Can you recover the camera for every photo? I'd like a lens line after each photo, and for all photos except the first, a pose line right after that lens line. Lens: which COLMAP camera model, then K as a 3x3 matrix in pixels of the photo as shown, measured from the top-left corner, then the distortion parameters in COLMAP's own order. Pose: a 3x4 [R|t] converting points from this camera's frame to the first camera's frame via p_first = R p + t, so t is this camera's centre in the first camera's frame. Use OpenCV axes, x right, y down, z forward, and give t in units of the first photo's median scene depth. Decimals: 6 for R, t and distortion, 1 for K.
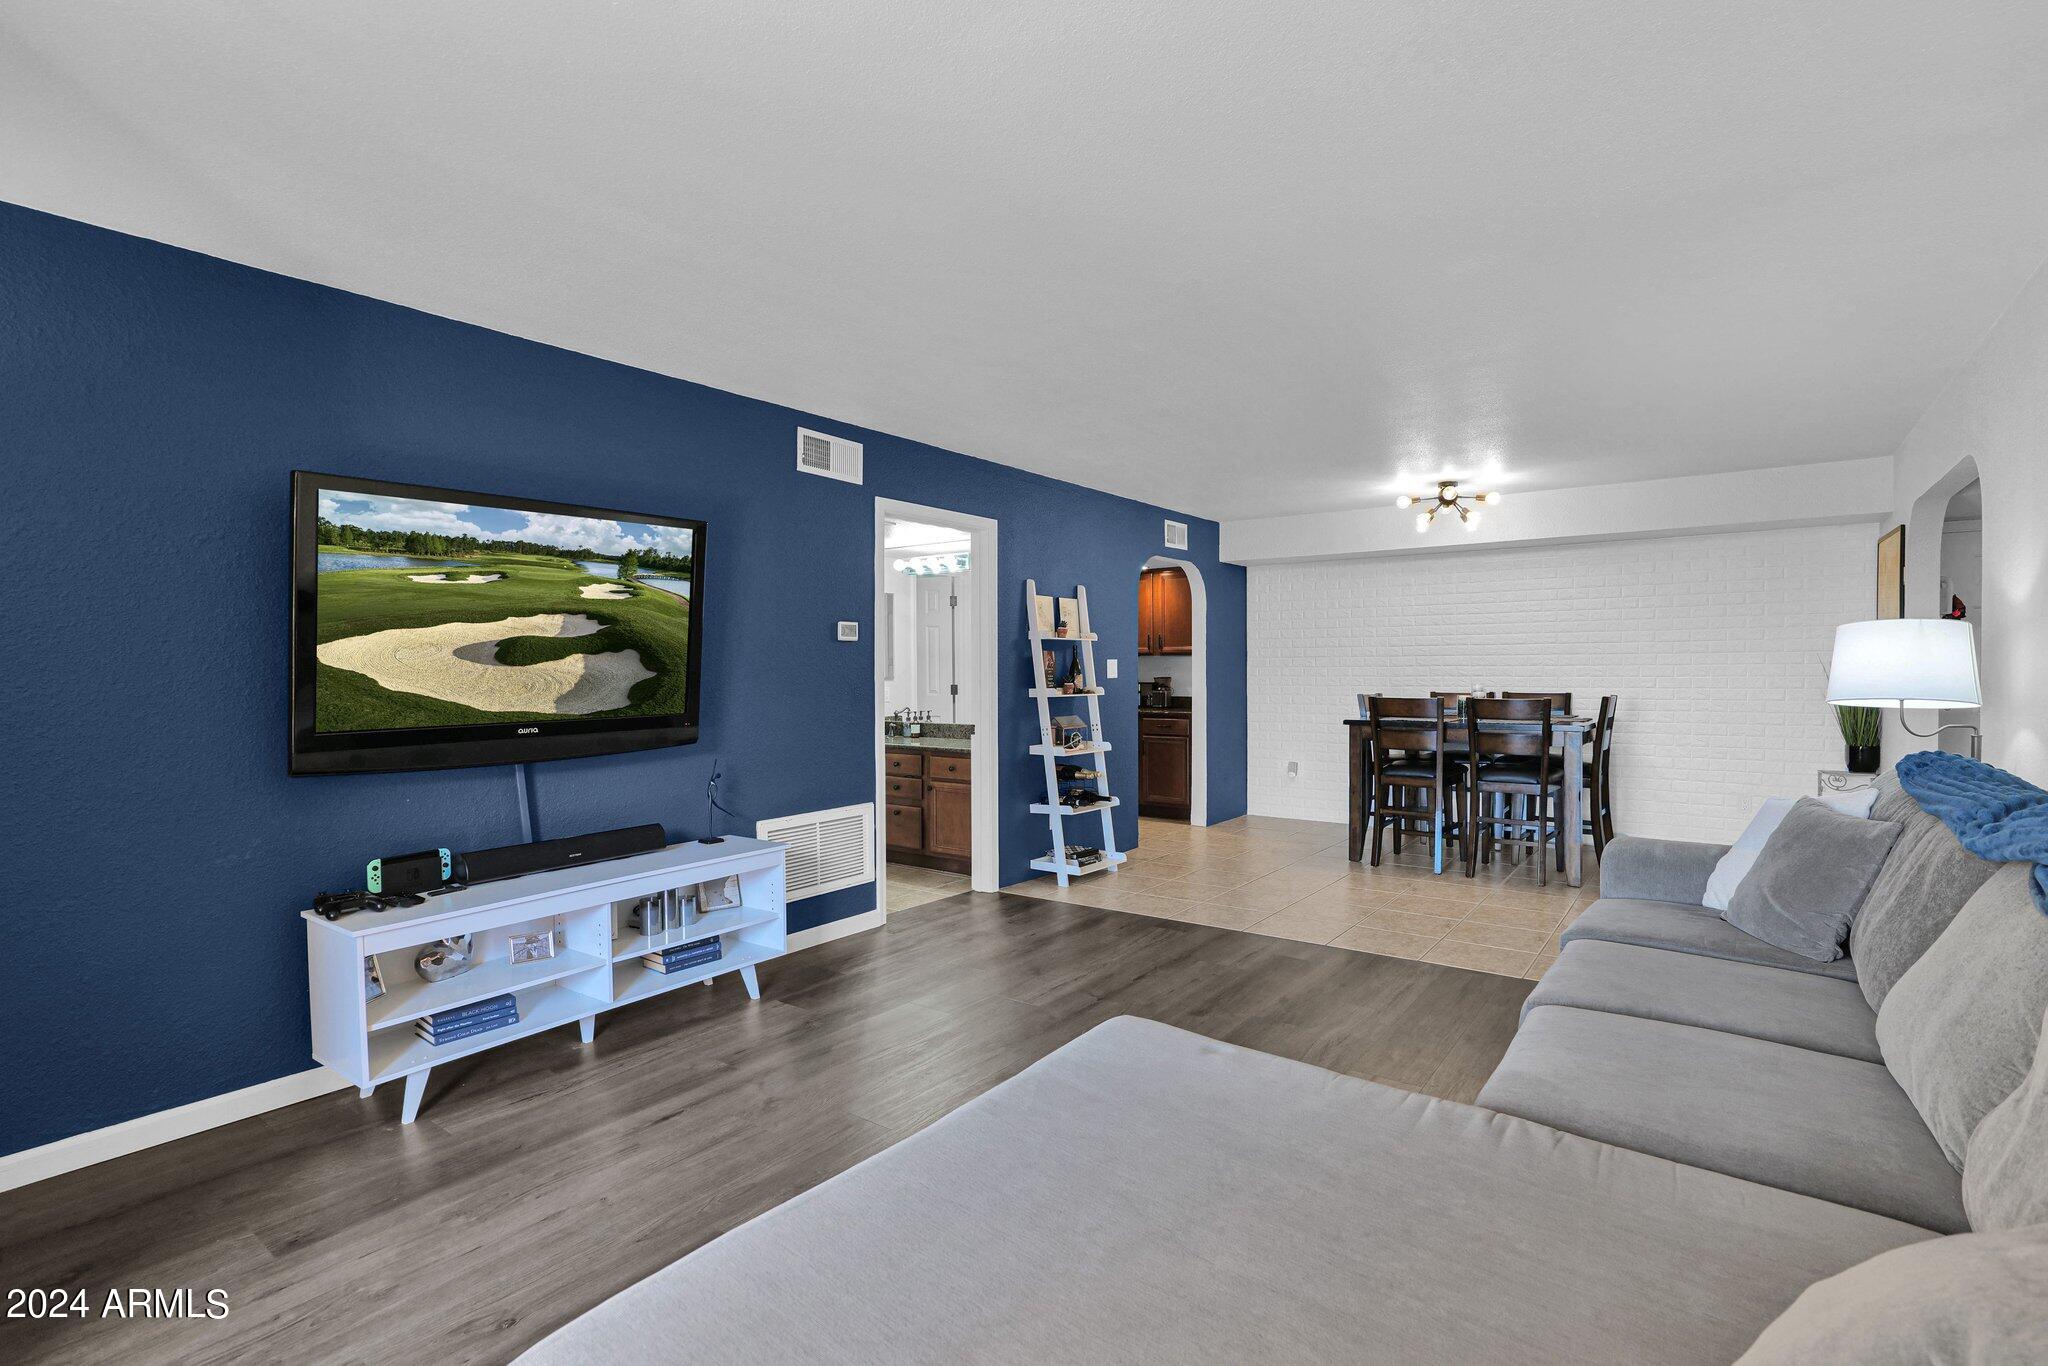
lens RADIAL K [[946.4, 0, 1022.8], [0, 946.4, 680.4], [0, 0, 1]] dist [0.000000, 0.000000]
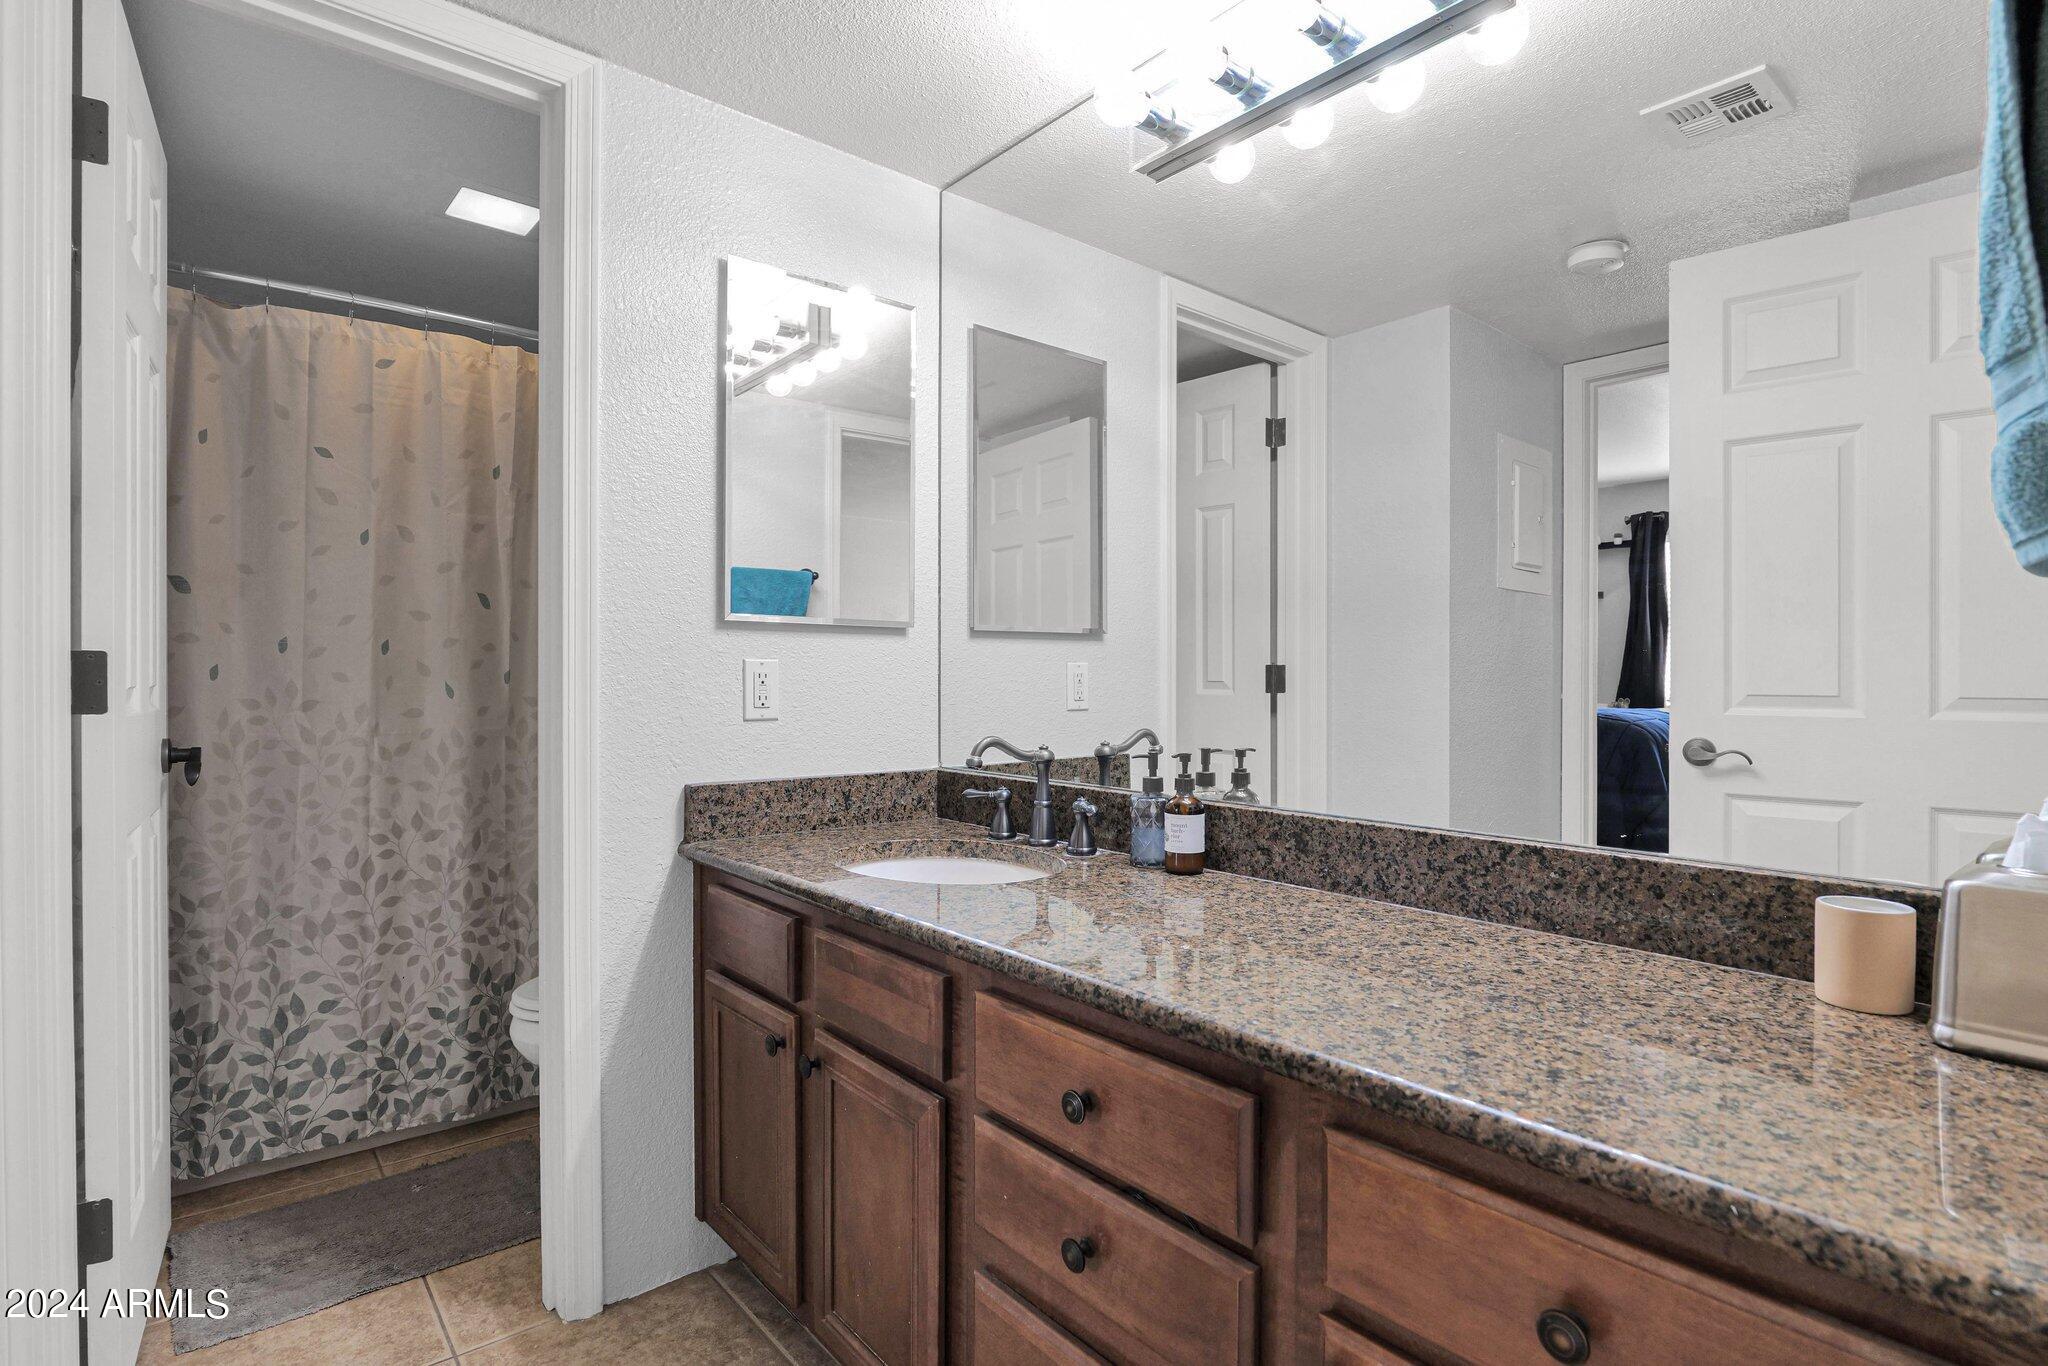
lens RADIAL K [[1021.7, 0, 1025.4], [0, 1021.7, 681.8], [0, 0, 1]] dist [0.000145, 0.000009]
pose [[0.972229, 0.004856, -0.233981, -0.092420], [-0.006091, 0.999971, -0.004556, 0.016538], [0.233952, 0.005855, 0.972231, 0.745817]]
